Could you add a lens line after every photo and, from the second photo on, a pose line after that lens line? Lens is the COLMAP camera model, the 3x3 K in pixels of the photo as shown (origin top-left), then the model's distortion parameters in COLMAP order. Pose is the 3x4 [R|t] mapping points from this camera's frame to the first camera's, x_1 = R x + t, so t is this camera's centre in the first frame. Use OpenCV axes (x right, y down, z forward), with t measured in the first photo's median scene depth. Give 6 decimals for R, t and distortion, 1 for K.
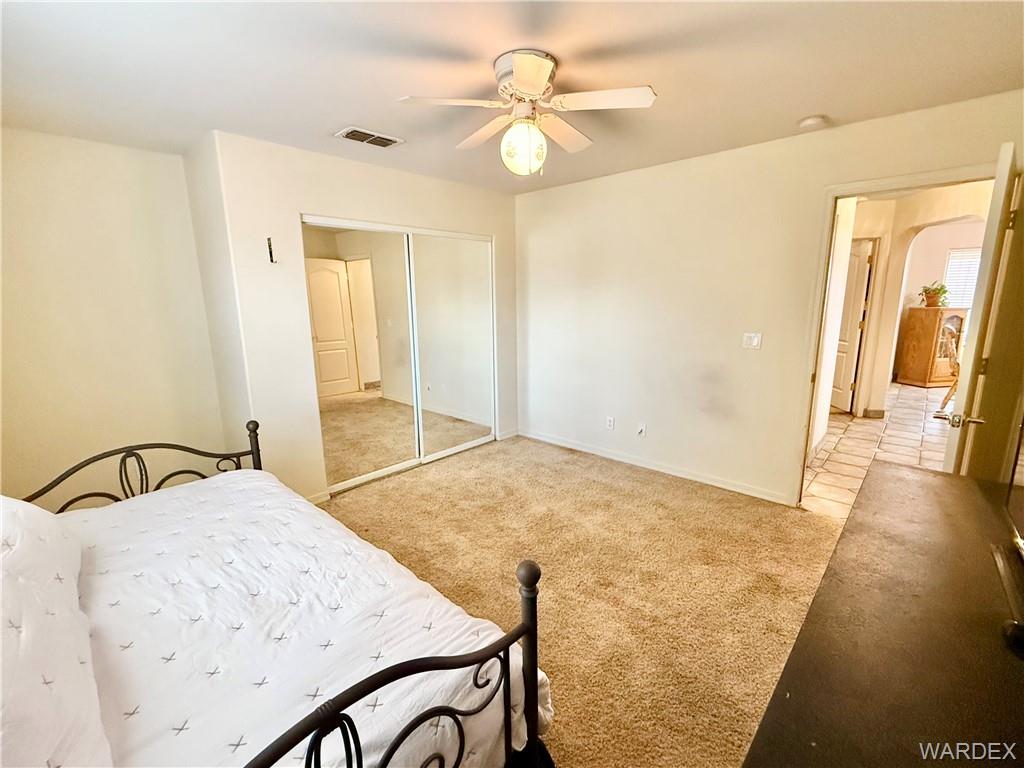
lens RADIAL K [[451.1, 0, 512.1], [0, 451.1, 383.2], [0, 0, 1]] dist [0.002784, 0.000200]
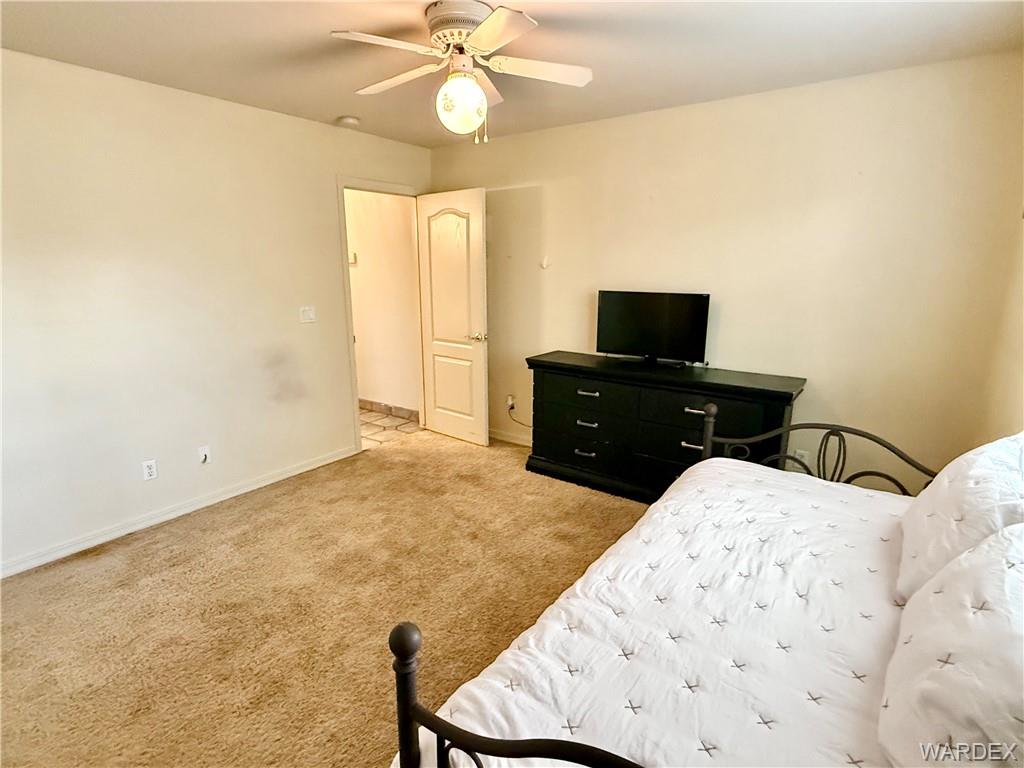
lens RADIAL K [[528.8, 0, 512.0], [0, 528.8, 384.0], [0, 0, 1]] dist [-0.004792, -0.000484]
pose [[-0.115215, -0.209455, 0.971007, -0.670681], [0.198334, 0.952983, 0.229100, -0.120810], [-0.973339, 0.218979, -0.068256, 0.647088]]
